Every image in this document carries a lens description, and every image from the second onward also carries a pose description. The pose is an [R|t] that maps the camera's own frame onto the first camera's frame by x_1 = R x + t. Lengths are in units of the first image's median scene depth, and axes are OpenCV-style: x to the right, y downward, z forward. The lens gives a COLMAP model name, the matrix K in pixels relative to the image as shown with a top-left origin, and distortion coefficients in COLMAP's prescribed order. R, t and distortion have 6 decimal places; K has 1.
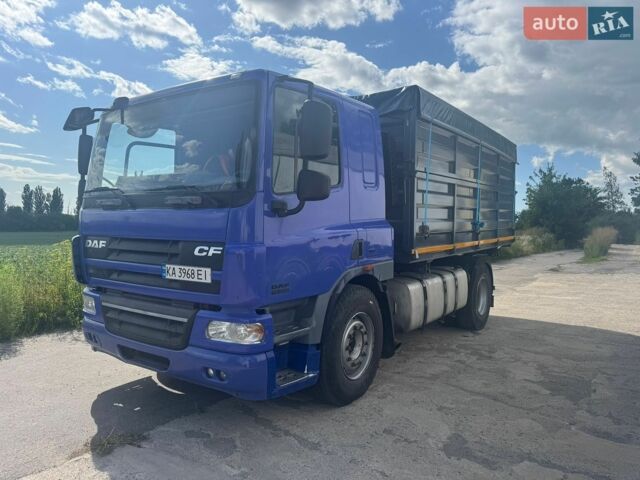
lens RADIAL K [[475.1, 0, 319.8], [0, 475.1, 257.5], [0, 0, 1]] dist [0.009145, 0.002748]
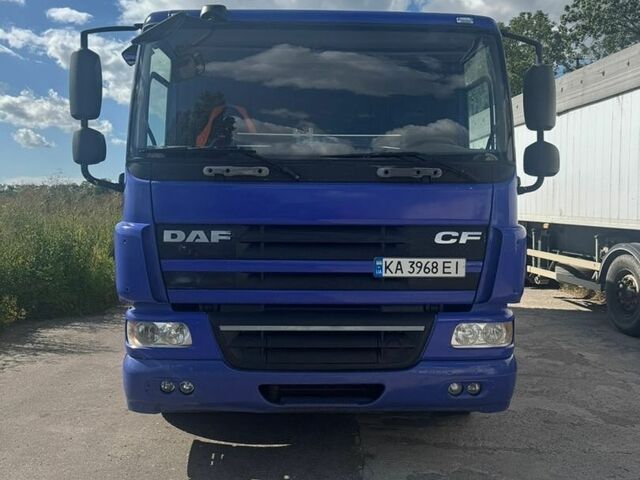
lens RADIAL K [[601.0, 0, 320.0], [0, 601.0, 240.0], [0, 0, 1]] dist [0.138840, -0.284957]
pose [[0.791819, -0.036833, 0.609644, -0.991908], [0.048395, 0.998825, -0.002510, -0.016831], [-0.608836, 0.031491, 0.792671, 0.313804]]
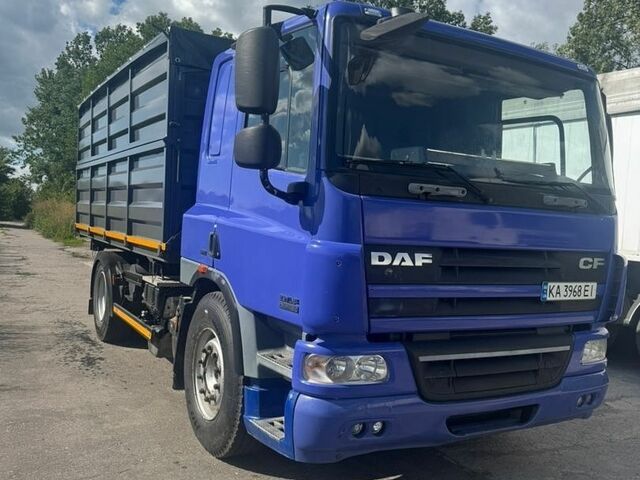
lens RADIAL K [[601.0, 0, 320.0], [0, 601.0, 240.0], [0, 0, 1]] dist [0.138840, -0.284957]
pose [[0.413106, -0.019006, 0.910485, -1.401565], [0.017185, 0.999767, 0.013072, -0.075644], [-0.910521, 0.010246, 0.413336, 0.940698]]
